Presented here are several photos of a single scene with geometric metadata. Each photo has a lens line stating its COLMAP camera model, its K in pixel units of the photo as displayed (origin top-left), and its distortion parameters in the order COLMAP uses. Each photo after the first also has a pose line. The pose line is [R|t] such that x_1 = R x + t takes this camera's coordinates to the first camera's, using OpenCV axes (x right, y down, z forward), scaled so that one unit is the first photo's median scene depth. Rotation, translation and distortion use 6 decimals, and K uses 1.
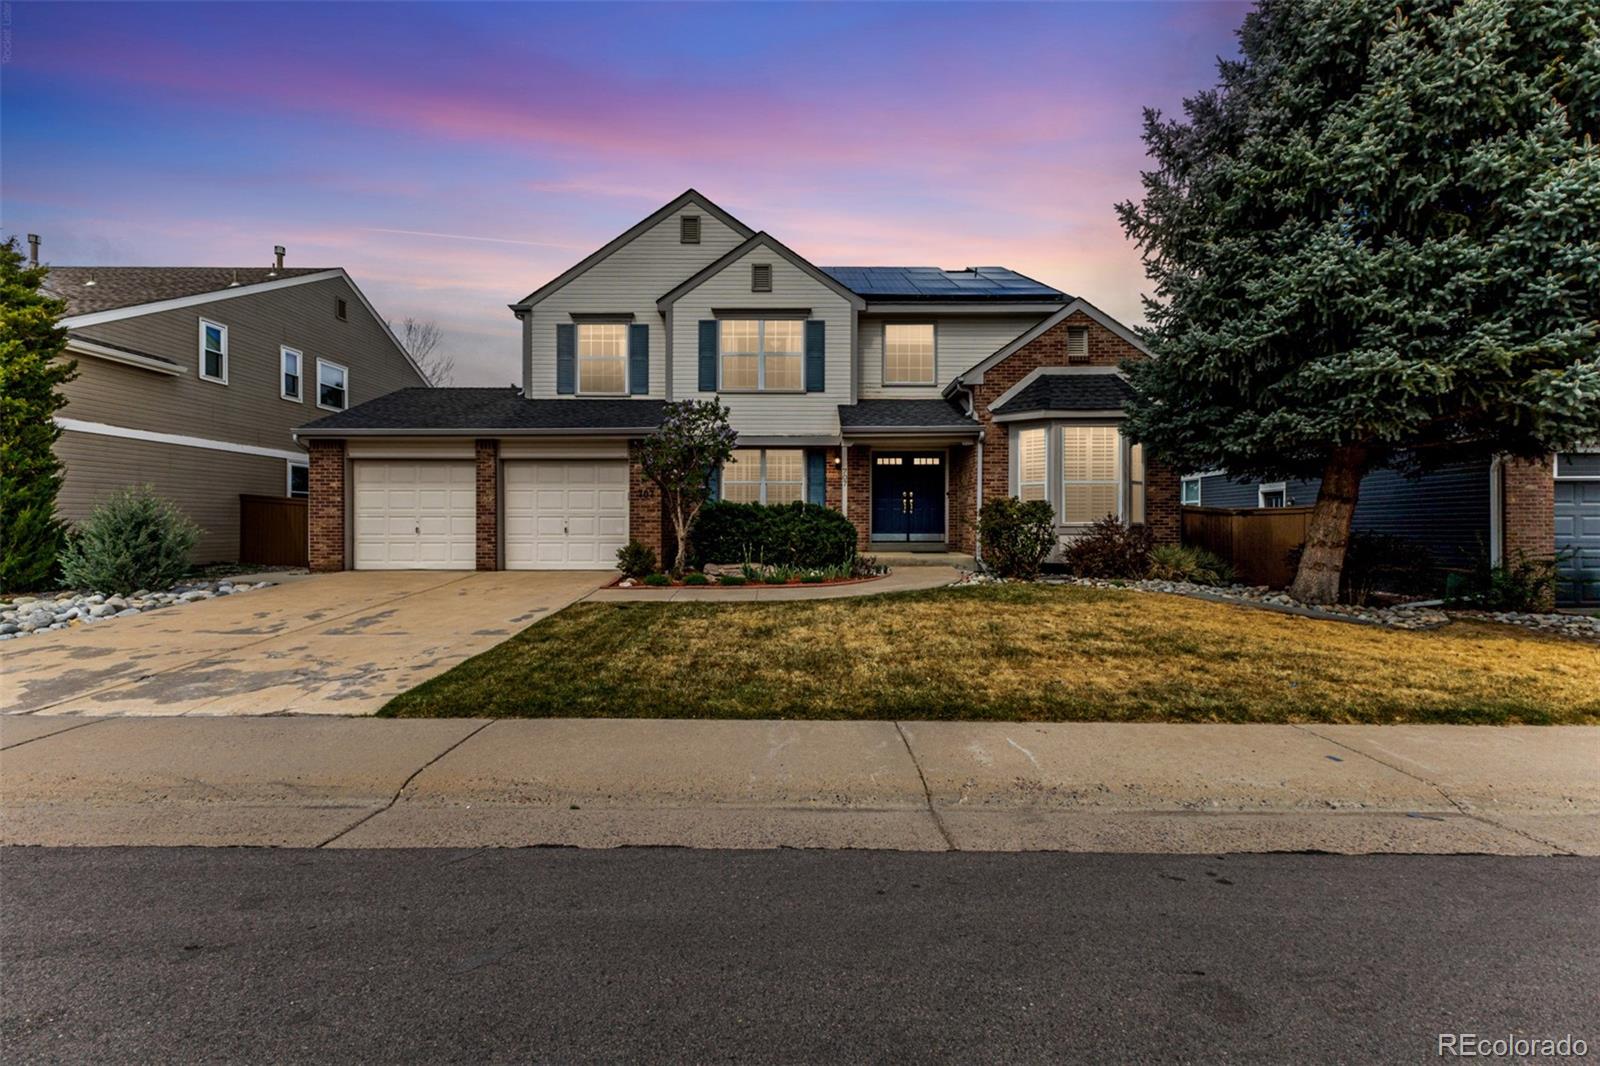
lens RADIAL K [[696.4, 0, 801.6], [0, 696.4, 527.3], [0, 0, 1]] dist [0.006456, -0.000511]
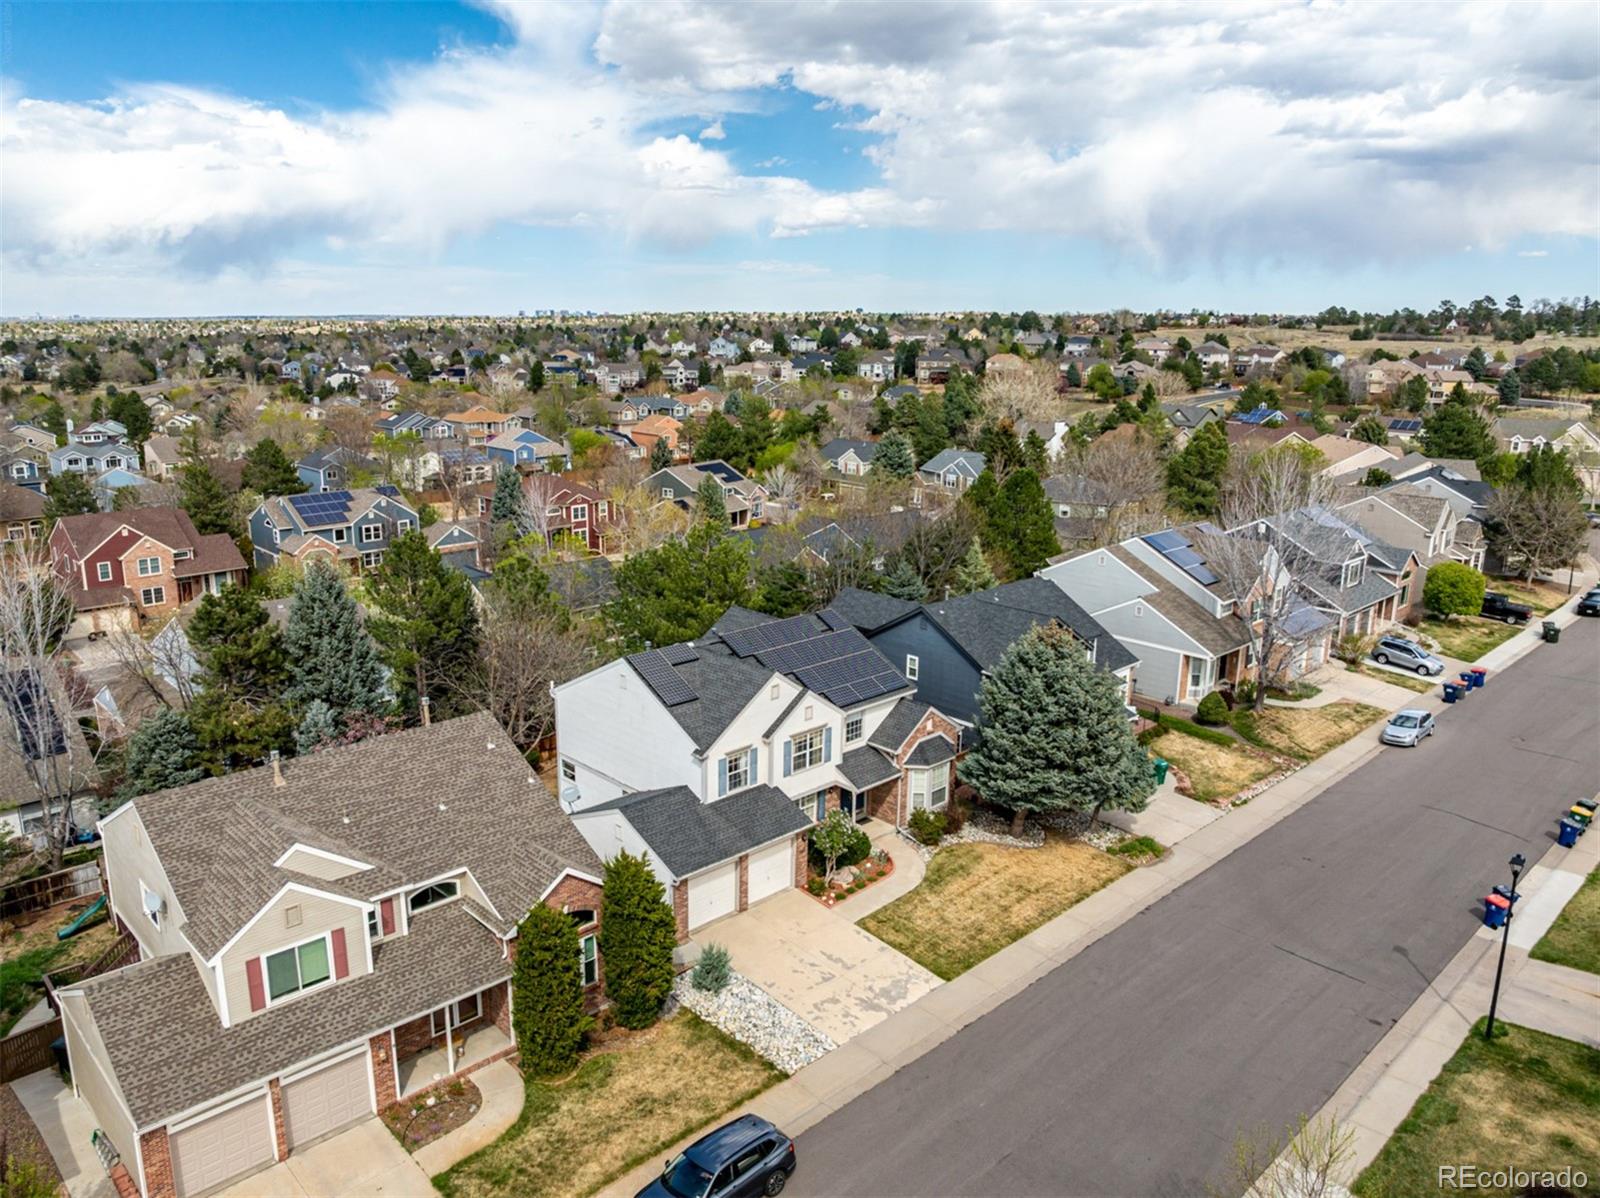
lens RADIAL K [[1130.7, 0, 816.5], [0, 1130.7, 590.7], [0, 0, 1]] dist [-0.053649, 0.017568]
pose [[0.715163, -0.152255, 0.682173, -2.394194], [-0.016387, 0.972066, 0.234136, -1.608061], [-0.698765, -0.178625, 0.692691, -1.238535]]
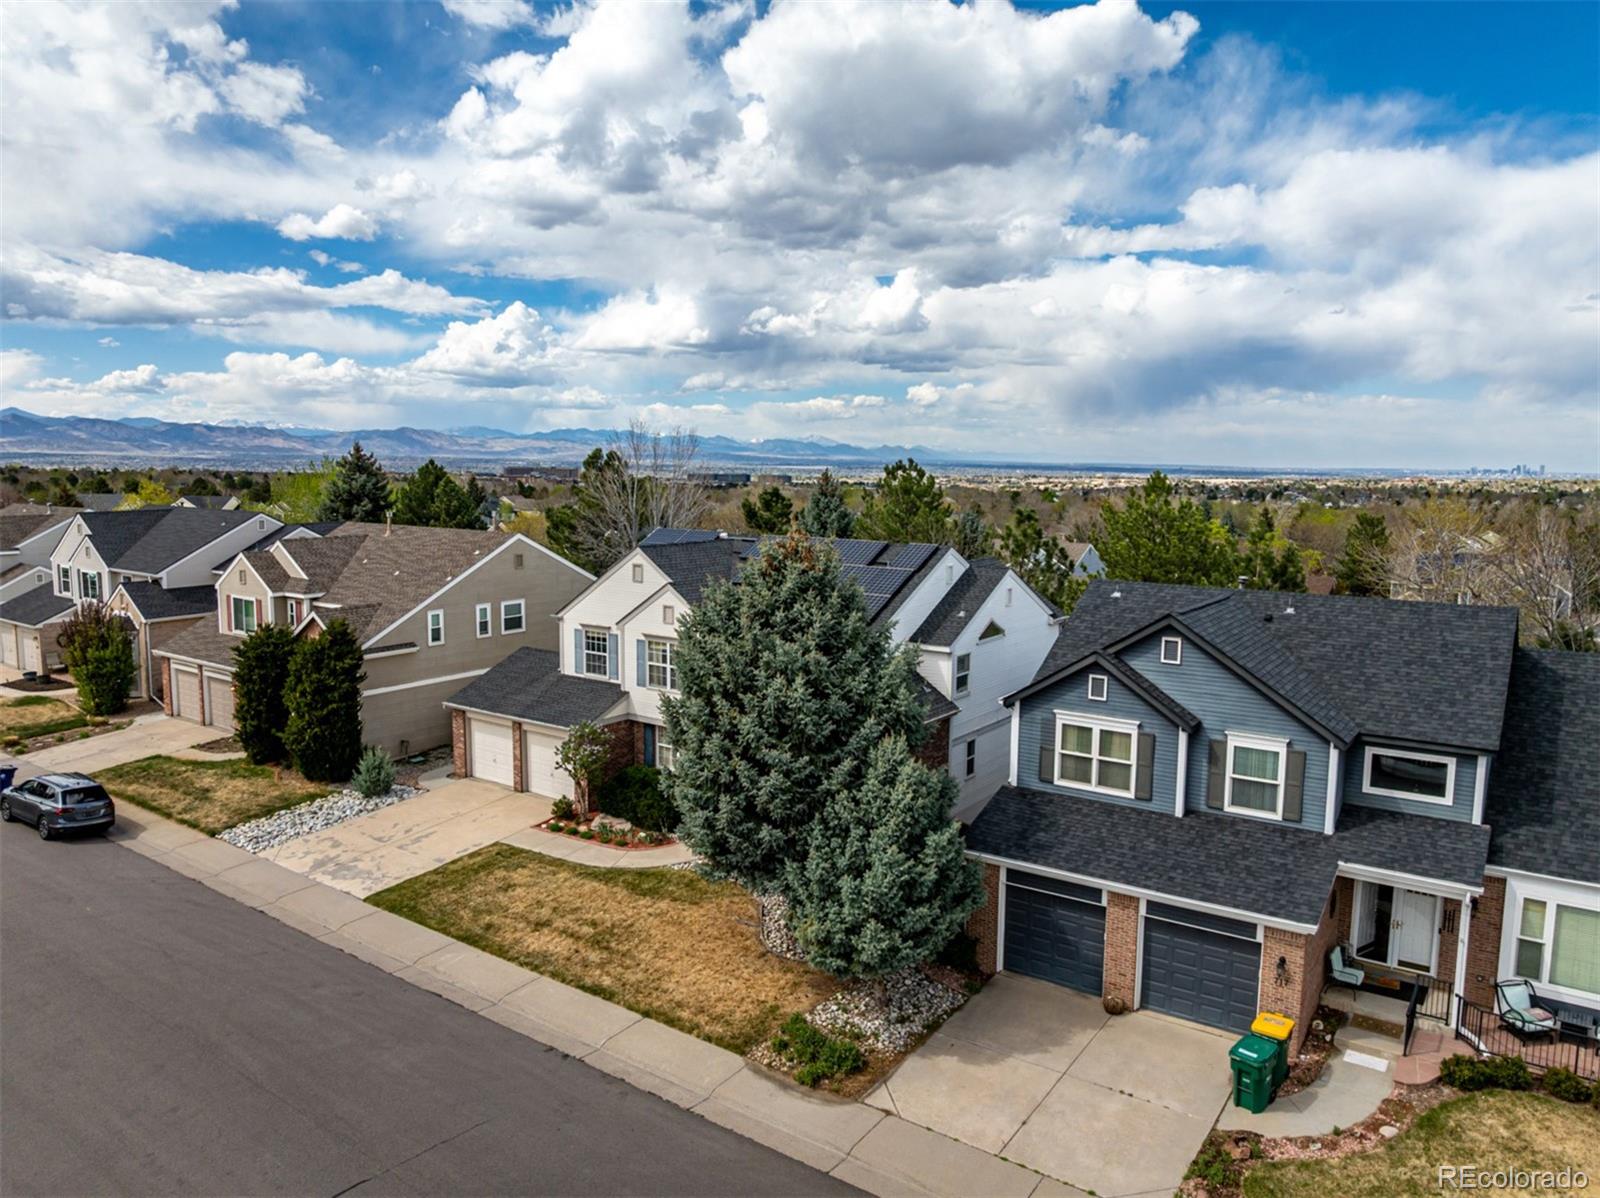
lens RADIAL K [[1130.7, 0, 807.1], [0, 1130.7, 597.3], [0, 0, 1]] dist [-0.053649, 0.017568]
pose [[0.820170, 0.080074, -0.566489, 1.731948], [-0.013761, 0.992632, 0.120386, -0.783298], [0.571954, -0.090941, 0.815229, -0.861602]]
